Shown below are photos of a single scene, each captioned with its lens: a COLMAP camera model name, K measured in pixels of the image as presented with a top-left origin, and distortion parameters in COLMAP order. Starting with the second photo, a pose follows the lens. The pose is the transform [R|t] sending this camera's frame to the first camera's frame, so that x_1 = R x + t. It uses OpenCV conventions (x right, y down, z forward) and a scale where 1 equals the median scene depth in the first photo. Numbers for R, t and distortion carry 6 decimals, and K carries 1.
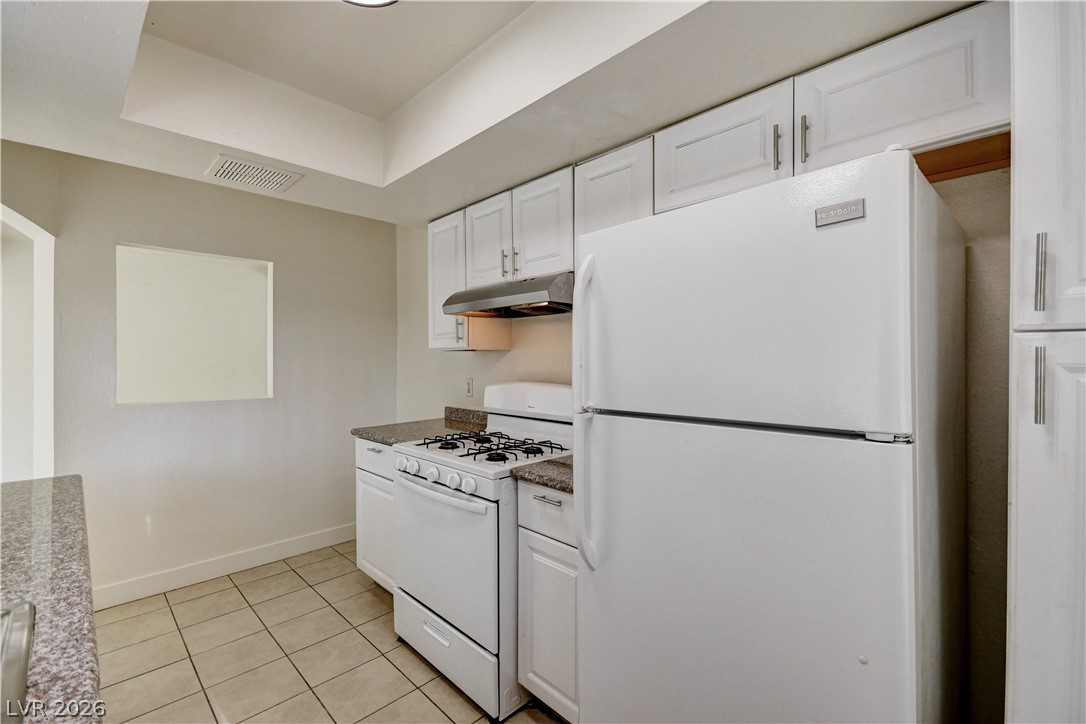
lens RADIAL K [[469.2, 0, 539.7], [0, 469.2, 356.7], [0, 0, 1]] dist [0.001606, -0.000053]
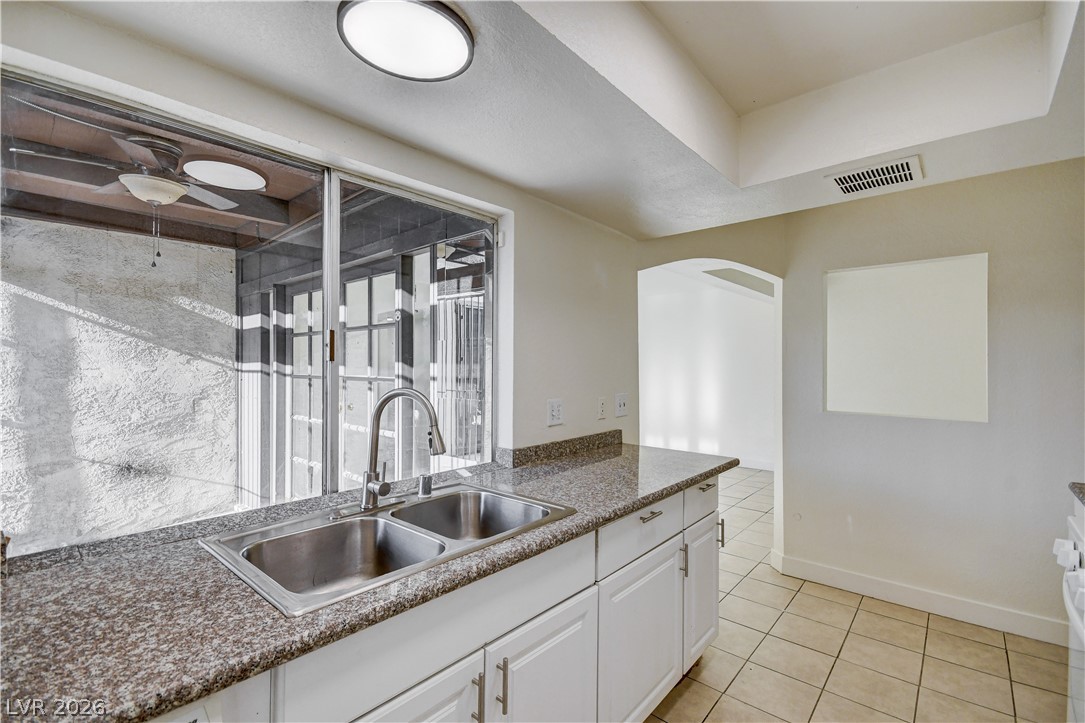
lens RADIAL K [[478.2, 0, 539.4], [0, 478.2, 363.6], [0, 0, 1]] dist [0.001564, -0.000705]
pose [[0.066948, -0.004884, -0.997745, 0.239343], [0.002518, 0.999986, -0.004726, -0.012937], [0.997753, -0.002196, 0.066959, 0.225682]]
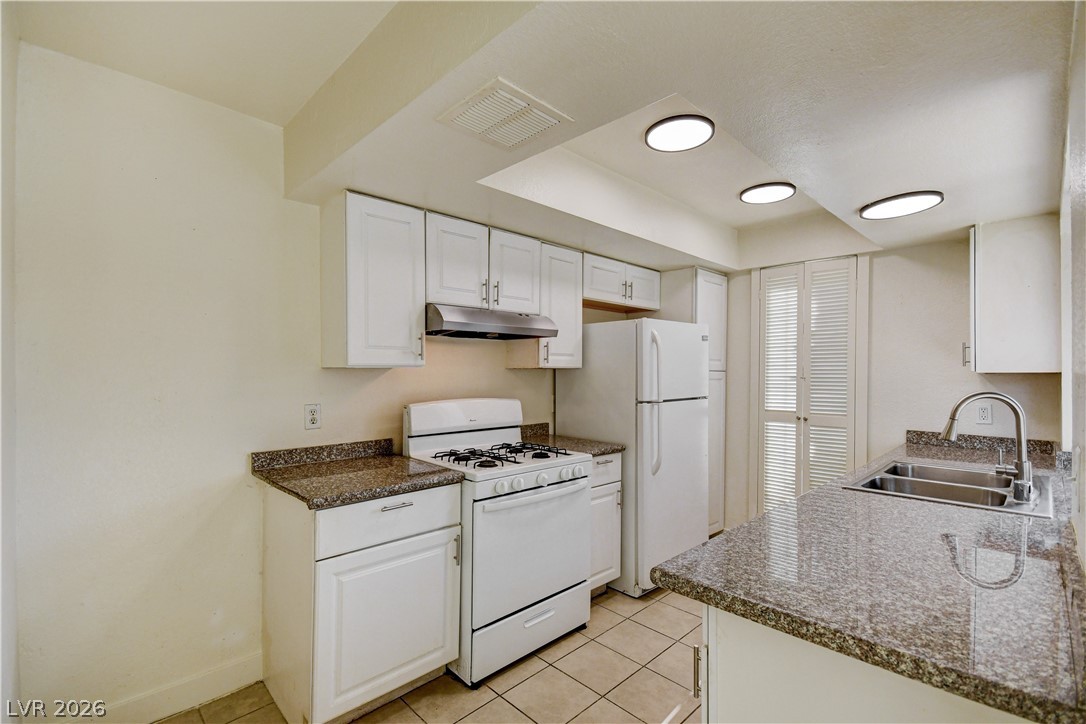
lens RADIAL K [[481.6, 0, 536.0], [0, 481.6, 372.6], [0, 0, 1]] dist [0.010657, 0.000115]
pose [[0.009347, -0.001066, 0.999956, -1.080310], [-0.008904, 0.999960, 0.001149, -0.008880], [-0.999917, -0.008914, 0.009337, 0.773702]]
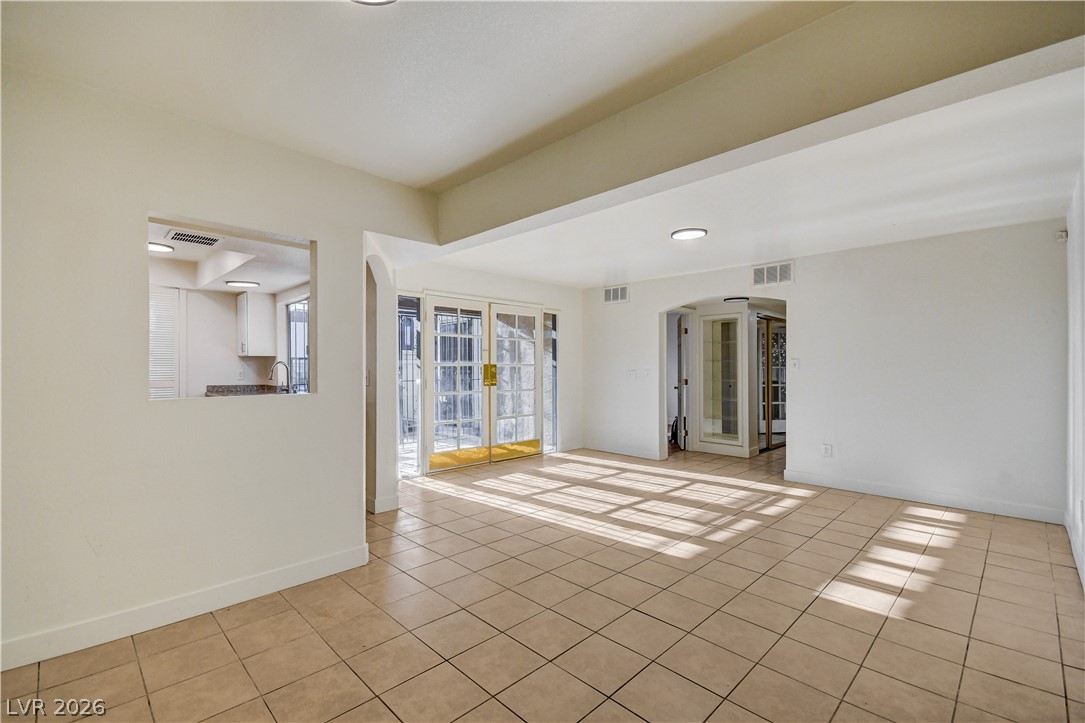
lens RADIAL K [[478.2, 0, 539.4], [0, 478.2, 363.6], [0, 0, 1]] dist [0.001564, -0.000705]
pose [[-0.999991, -0.001747, -0.003881, -1.440937], [-0.001695, 0.999910, -0.013334, 0.048439], [0.003904, -0.013327, -0.999904, 2.144914]]
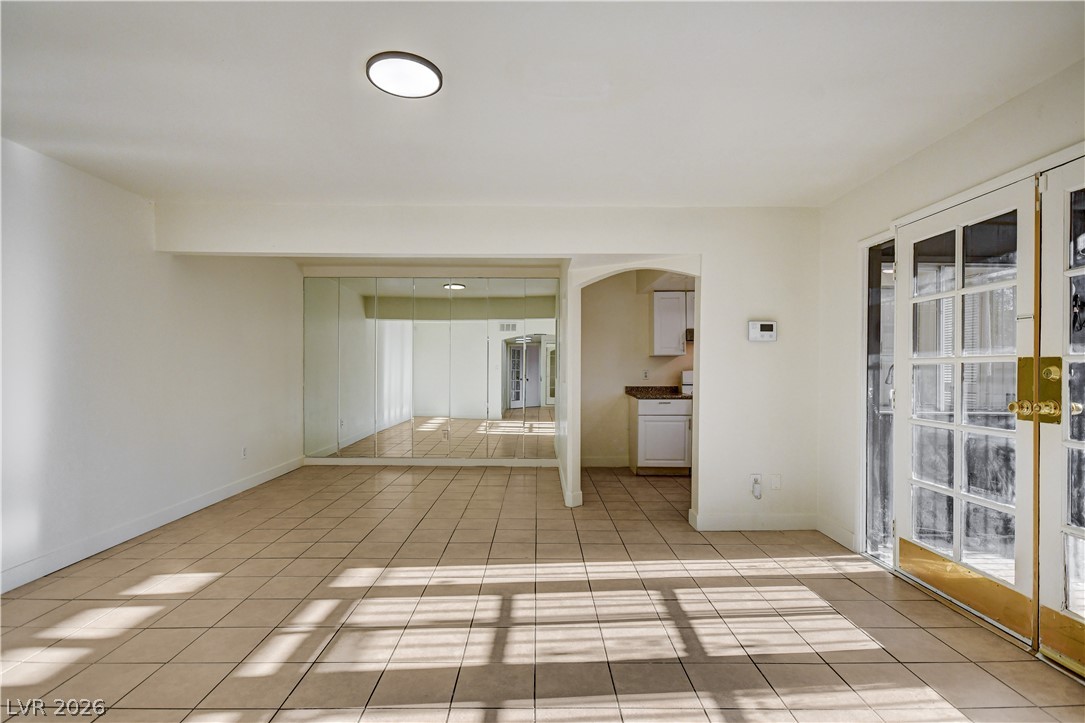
lens RADIAL K [[540.0, 0, 542.5], [0, 540.0, 361.5], [0, 0, 1]] dist [0.011092, -0.001041]
pose [[0.695718, 0.010287, 0.718241, -2.435274], [-0.004729, 0.999941, -0.009741, 0.040270], [-0.718299, 0.003380, 0.695726, -0.278924]]
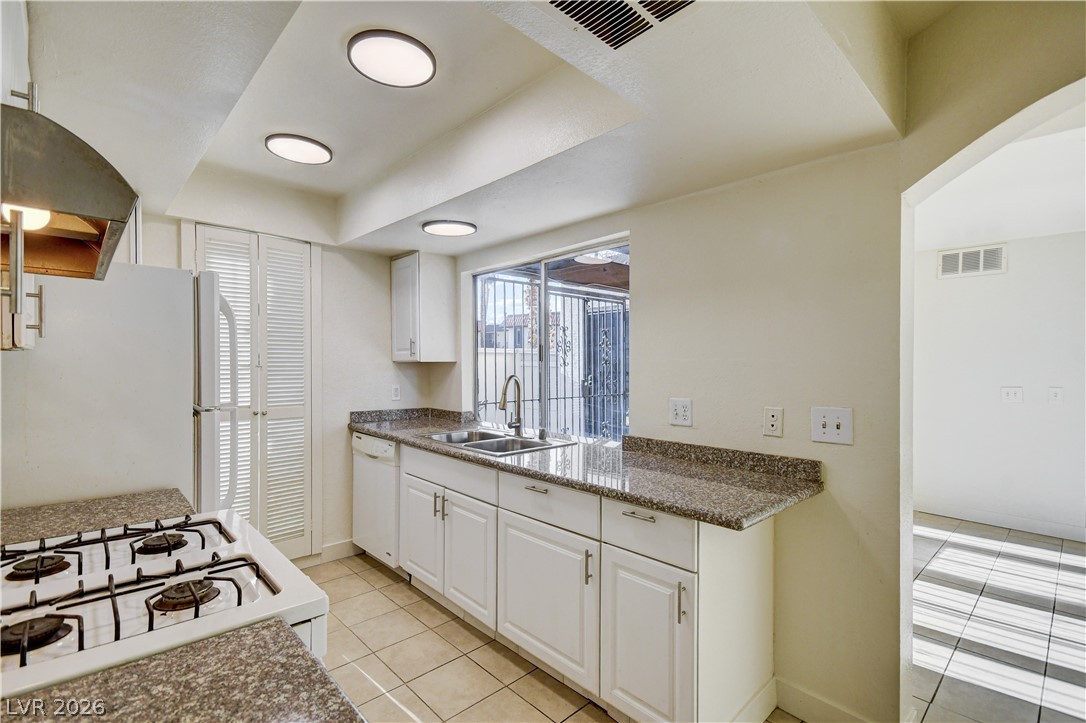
lens RADIAL K [[497.1, 0, 538.4], [0, 497.1, 368.8], [0, 0, 1]] dist [0.025201, 0.000114]
pose [[-0.999545, -0.008953, 0.028804, -0.435824], [-0.008799, 0.999946, 0.005468, -0.006360], [-0.028852, 0.005212, -0.999570, 1.240632]]
